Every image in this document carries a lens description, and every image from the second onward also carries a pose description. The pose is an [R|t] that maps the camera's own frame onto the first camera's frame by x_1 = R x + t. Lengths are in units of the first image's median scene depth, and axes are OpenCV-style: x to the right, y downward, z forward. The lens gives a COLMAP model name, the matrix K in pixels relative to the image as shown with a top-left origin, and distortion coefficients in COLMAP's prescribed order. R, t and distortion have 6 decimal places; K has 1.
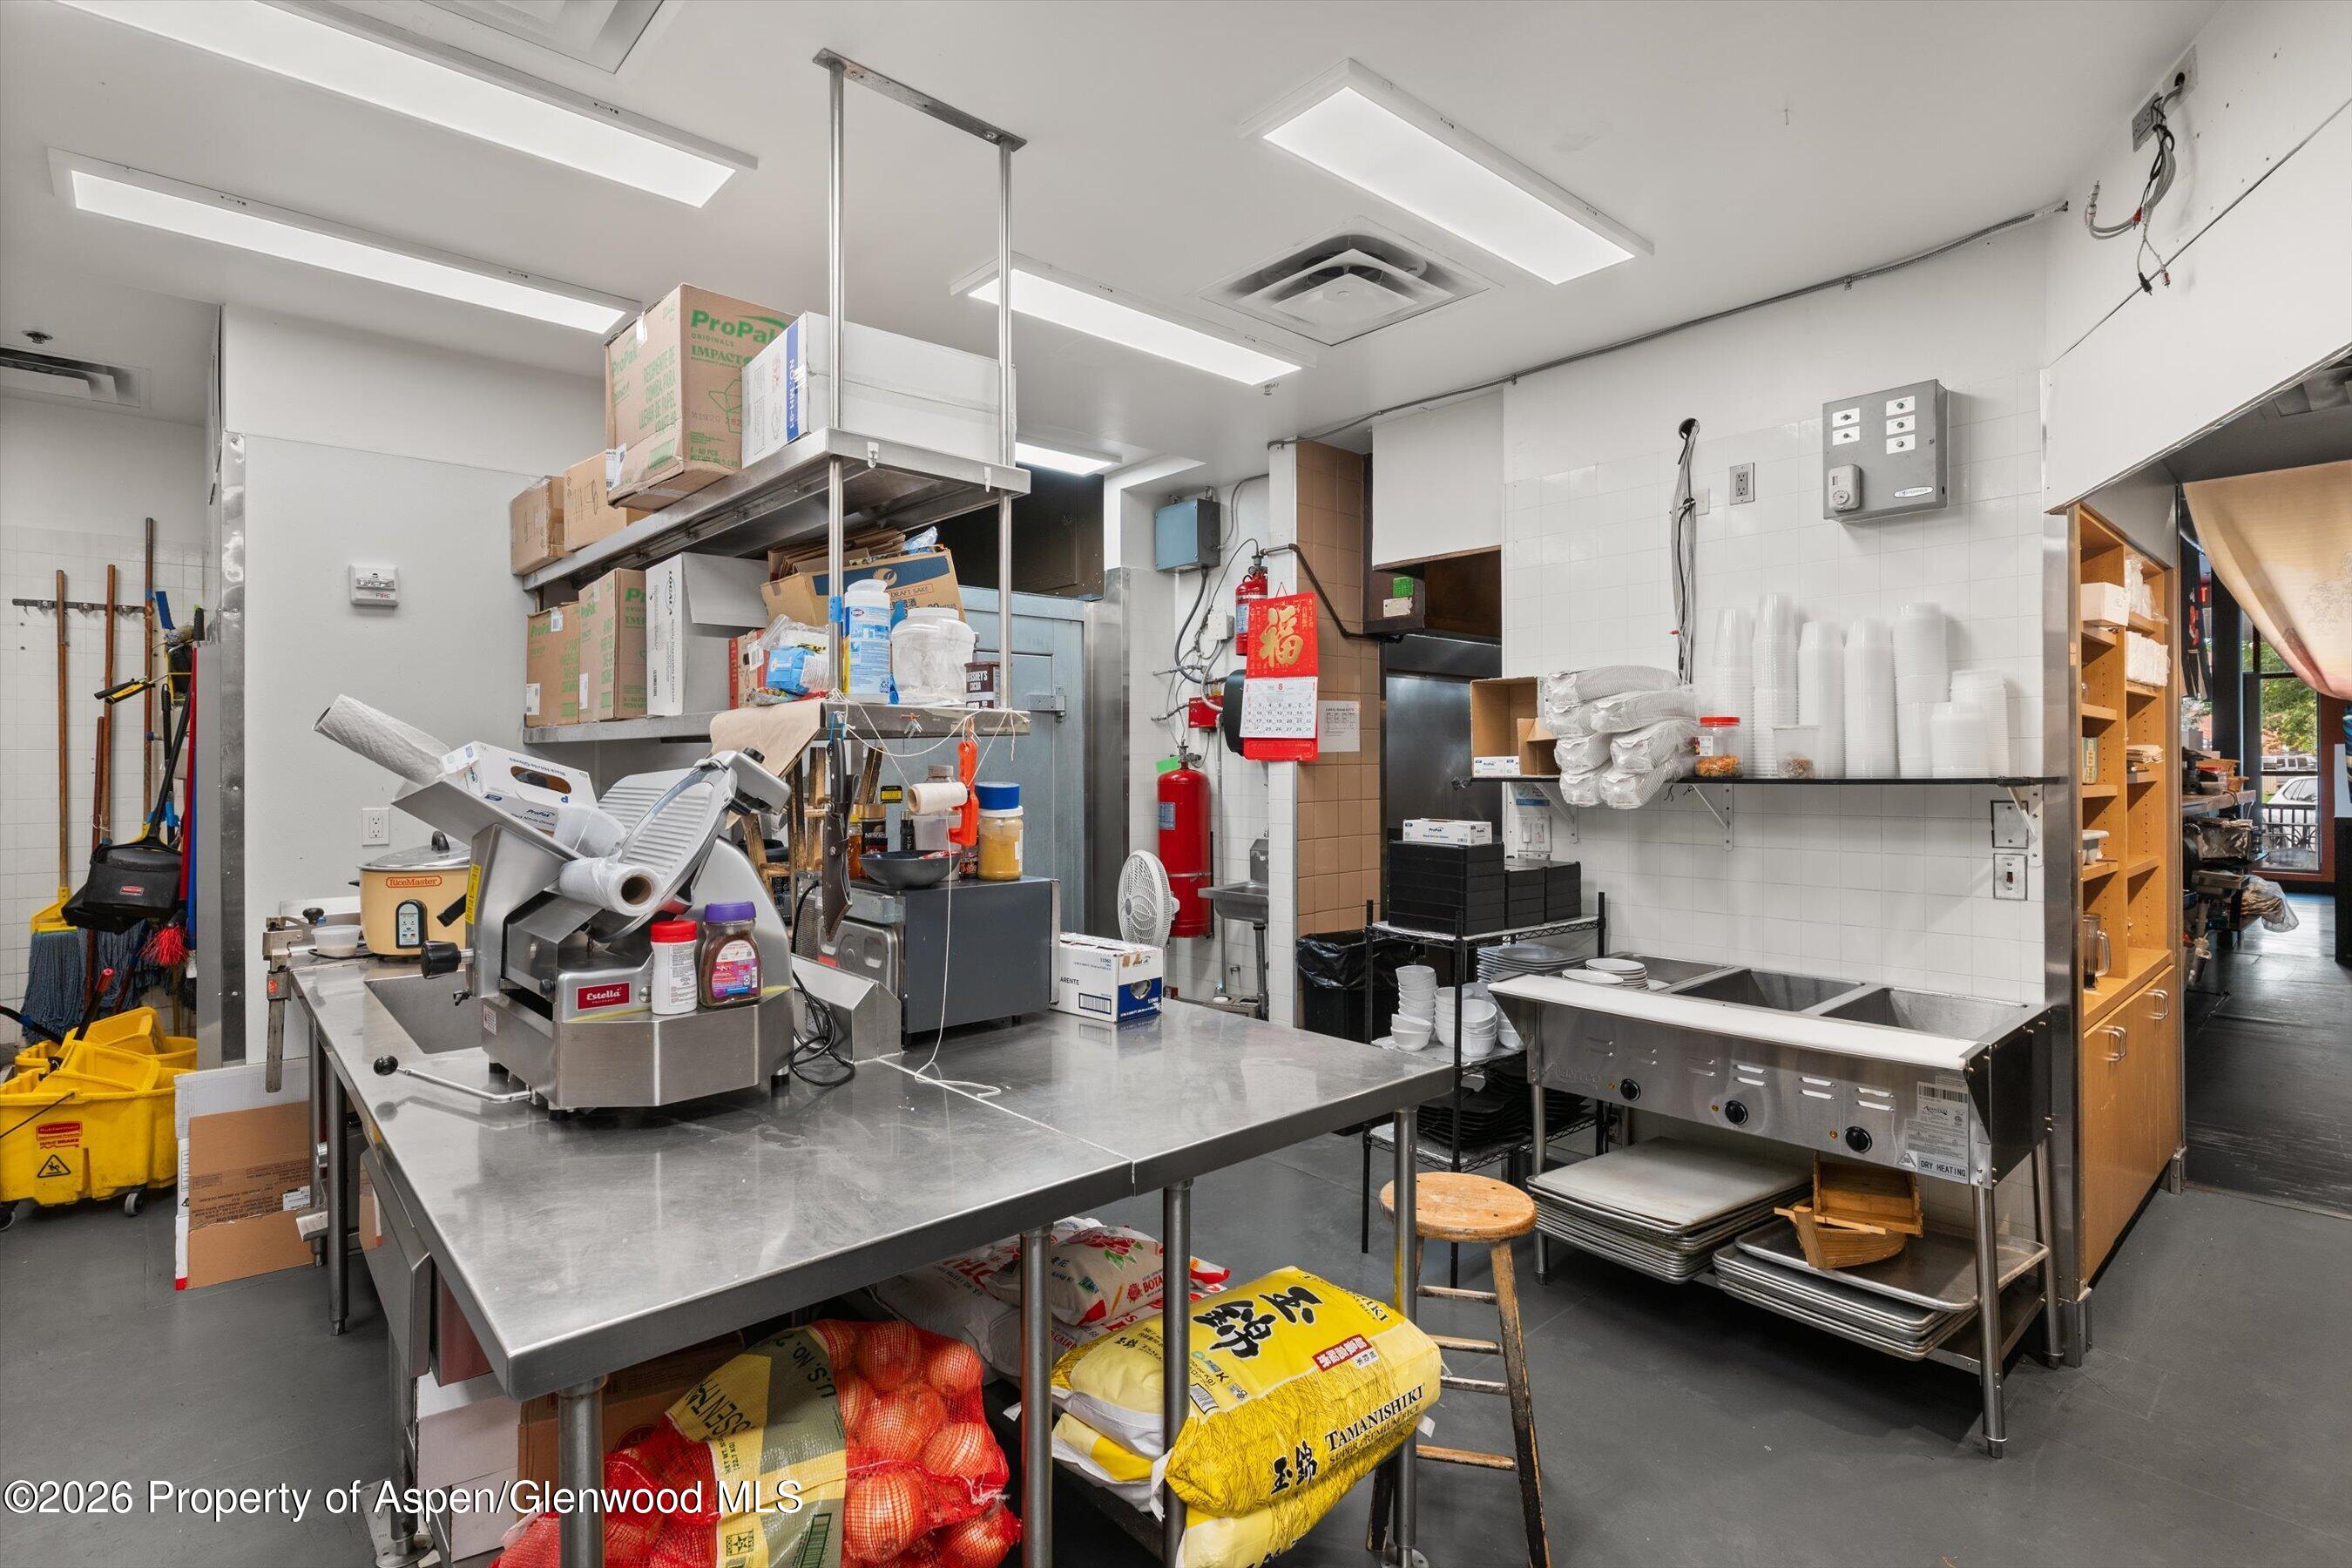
lens RADIAL K [[1120.8, 0, 1187.9], [0, 1120.8, 760.6], [0, 0, 1]] dist [0.004469, 0.000154]
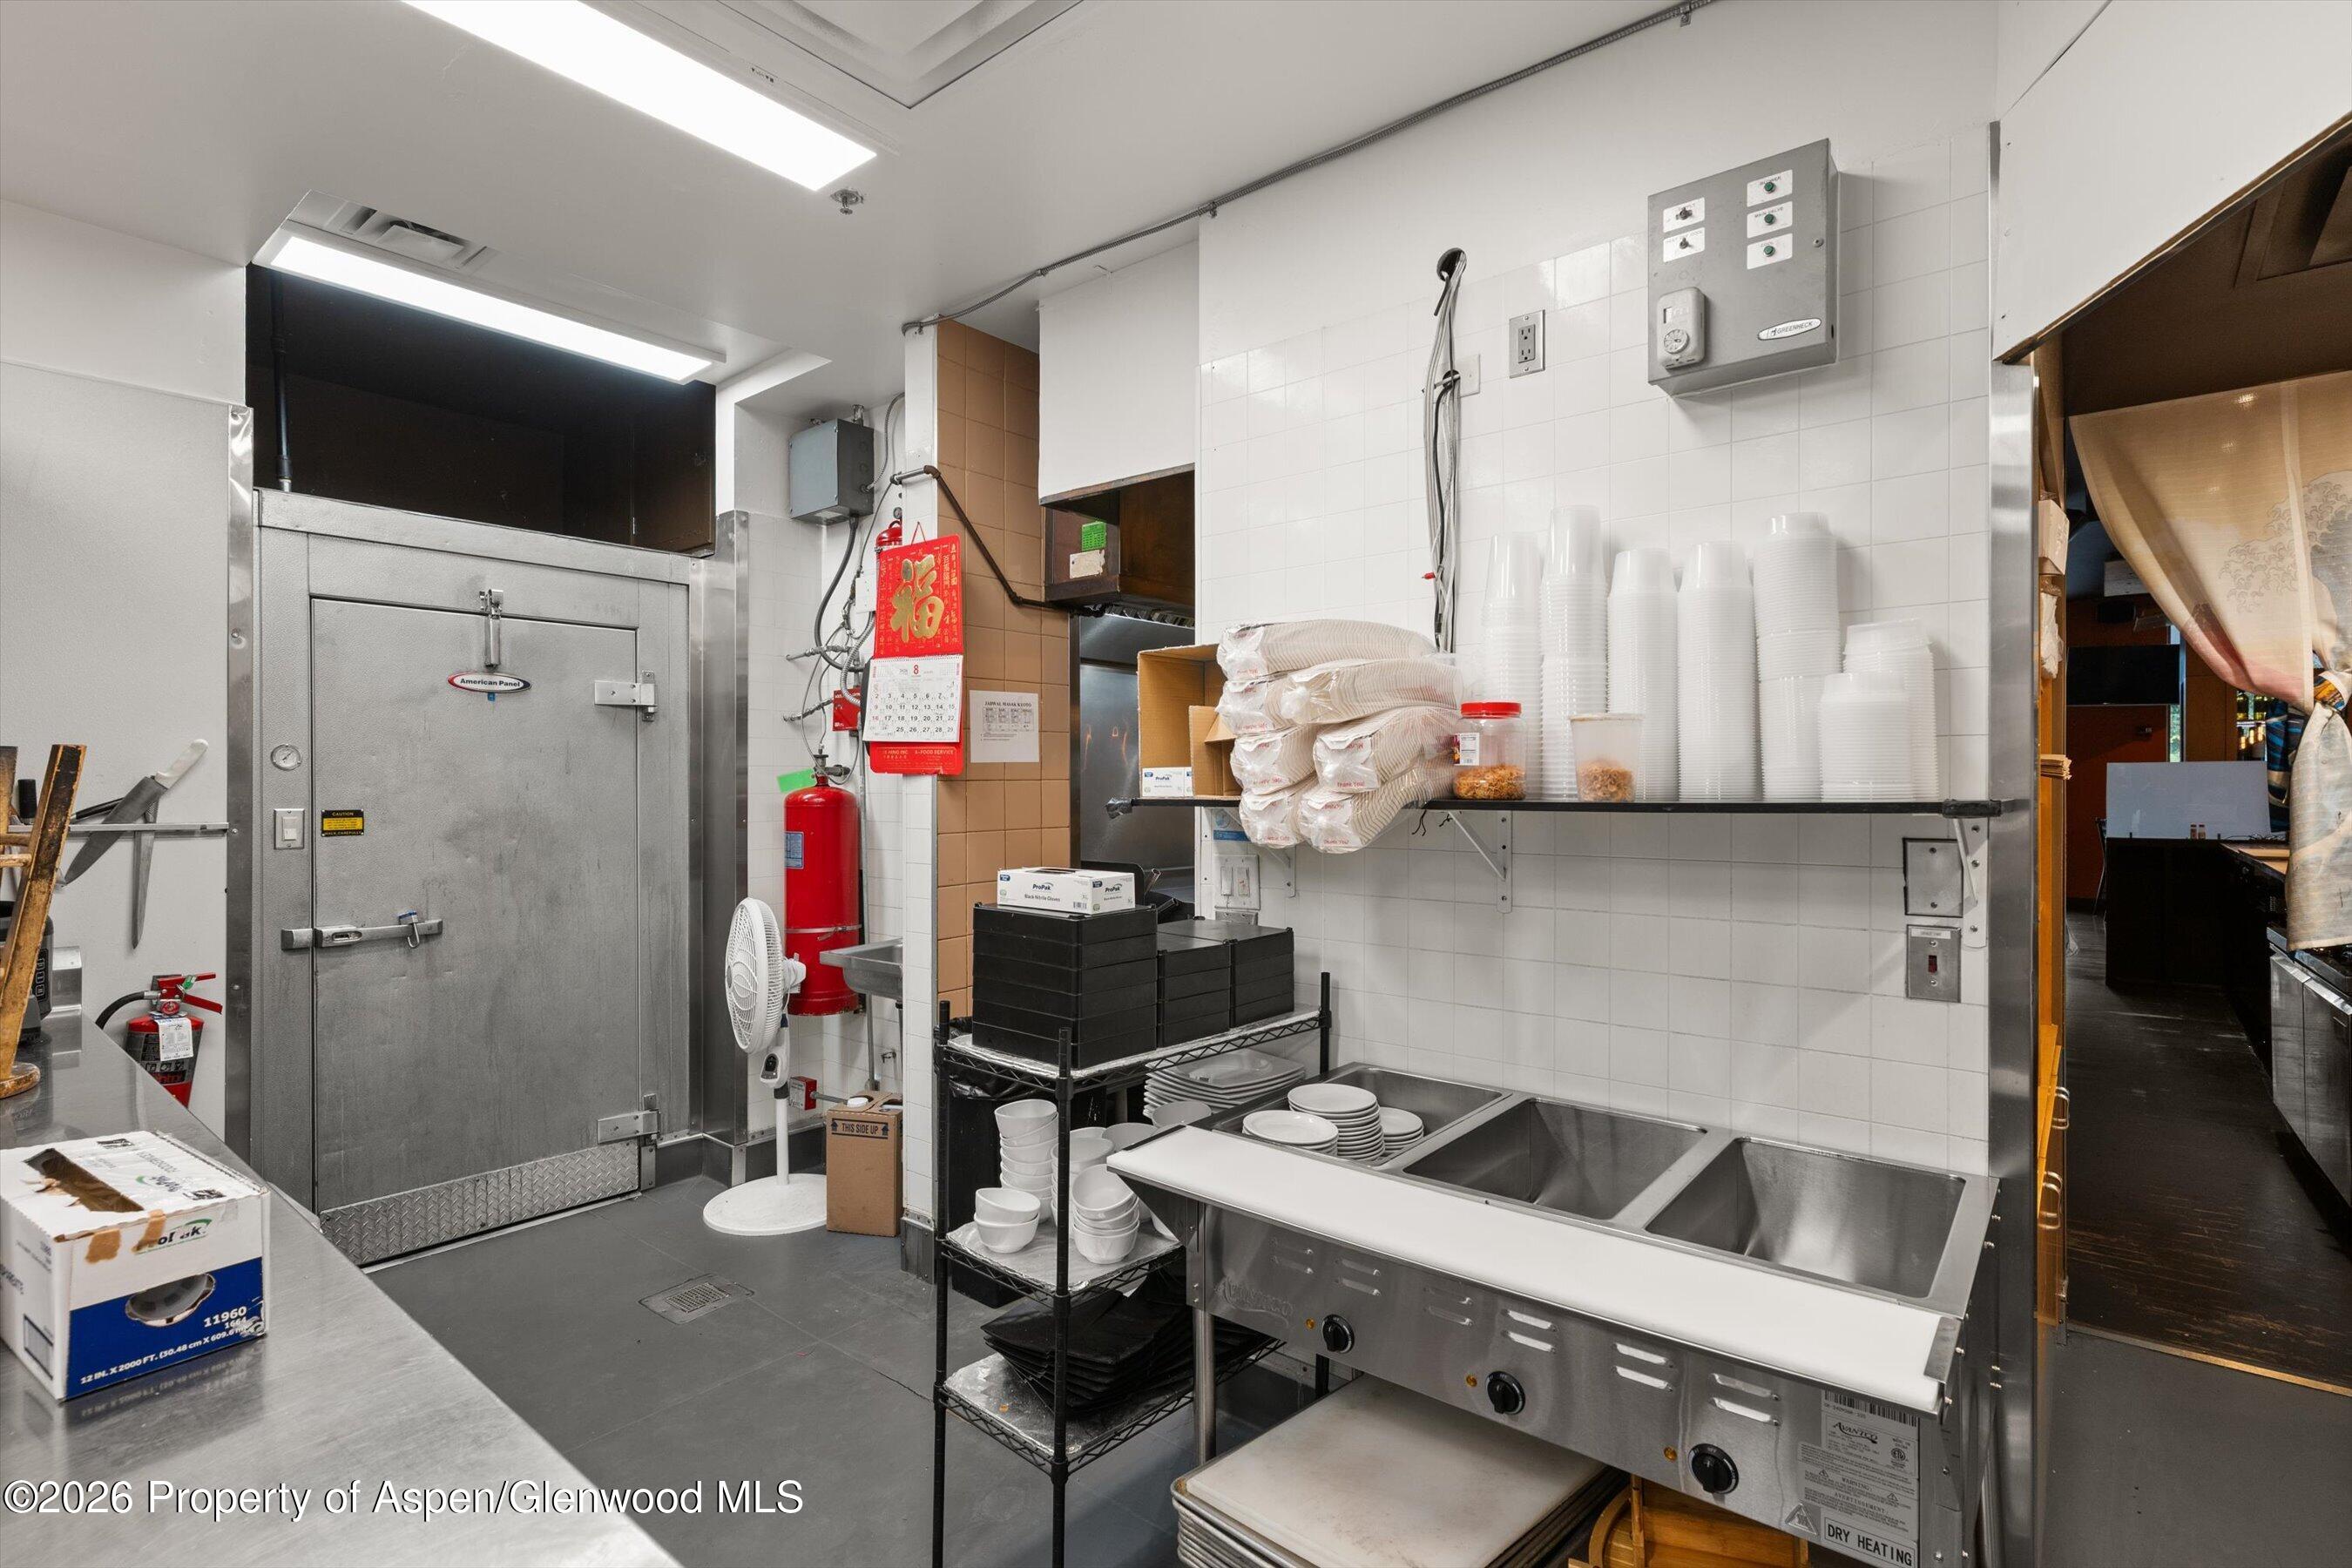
lens RADIAL K [[1120.8, 0, 1179.2], [0, 1120.8, 785.9], [0, 0, 1]] dist [0.004469, 0.000154]
pose [[0.989276, 0.002029, 0.146042, 0.203412], [-0.002905, 0.999979, 0.005785, 0.004074], [-0.146028, -0.006147, 0.989261, 0.391567]]
